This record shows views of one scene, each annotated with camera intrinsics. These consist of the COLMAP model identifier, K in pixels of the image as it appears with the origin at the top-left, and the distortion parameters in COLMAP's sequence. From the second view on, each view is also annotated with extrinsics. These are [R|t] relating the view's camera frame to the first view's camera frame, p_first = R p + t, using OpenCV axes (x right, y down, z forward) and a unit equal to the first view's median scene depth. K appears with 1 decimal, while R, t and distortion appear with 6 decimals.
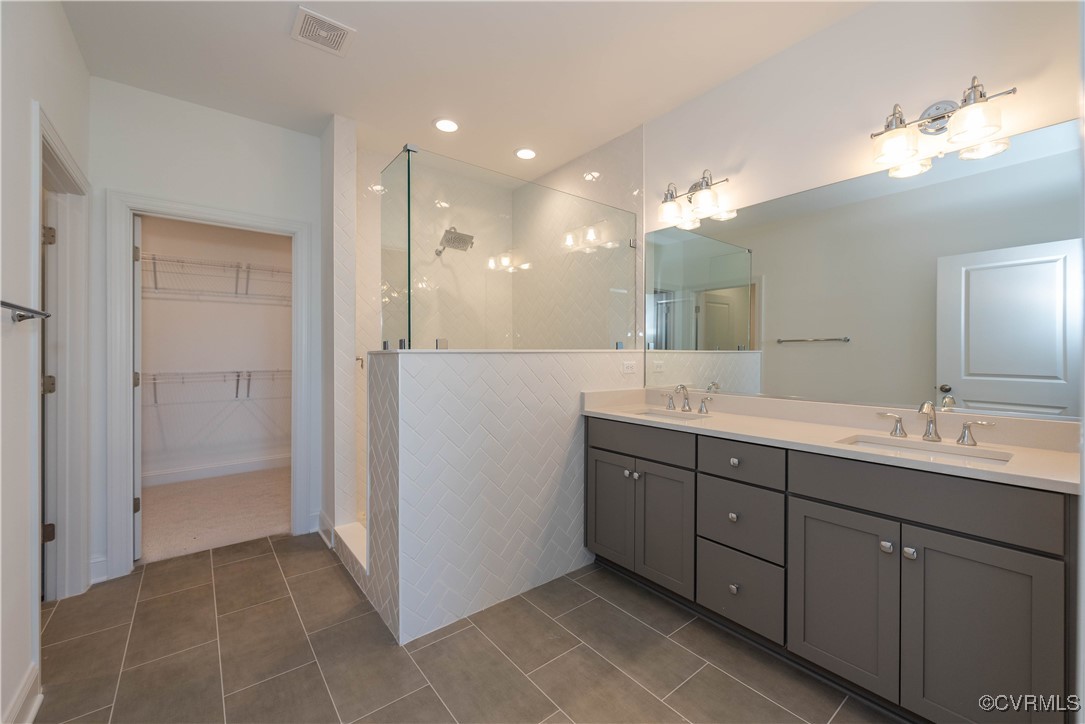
lens RADIAL K [[442.9, 0, 542.8], [0, 442.9, 358.0], [0, 0, 1]] dist [0.001726, 0.000305]
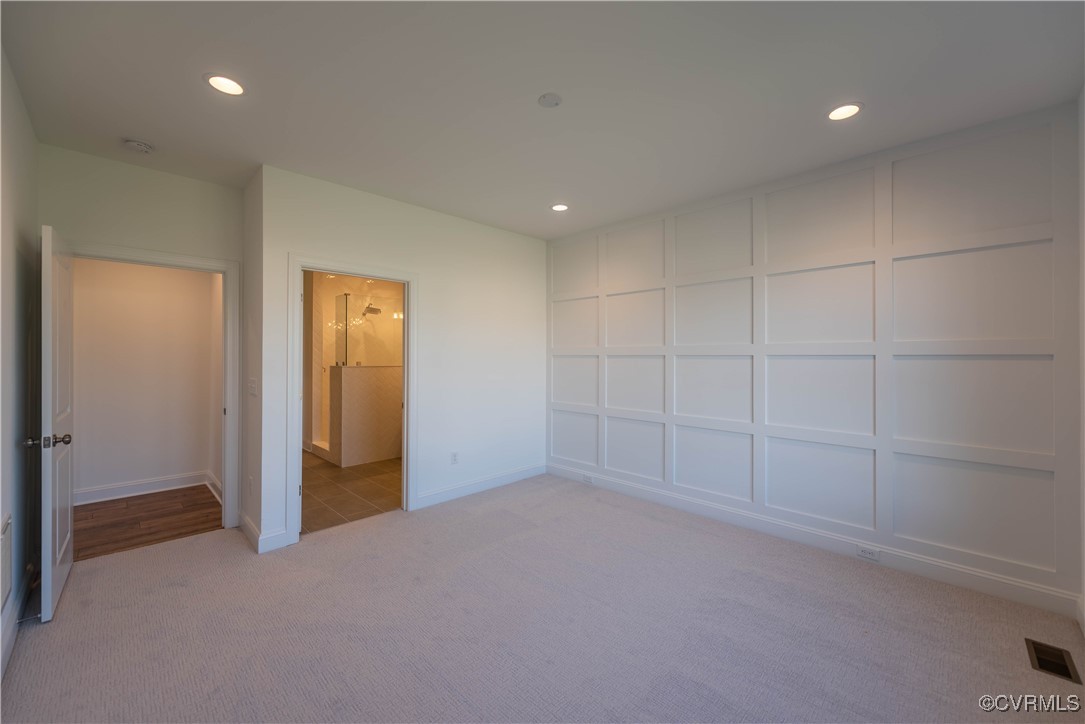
lens RADIAL K [[423.9, 0, 542.8], [0, 423.9, 362.4], [0, 0, 1]] dist [0.000013, -0.000018]
pose [[0.993195, -0.002617, 0.116432, 0.496833], [0.001805, 0.999973, 0.007072, -0.046890], [-0.116448, -0.006814, 0.993173, -1.442158]]
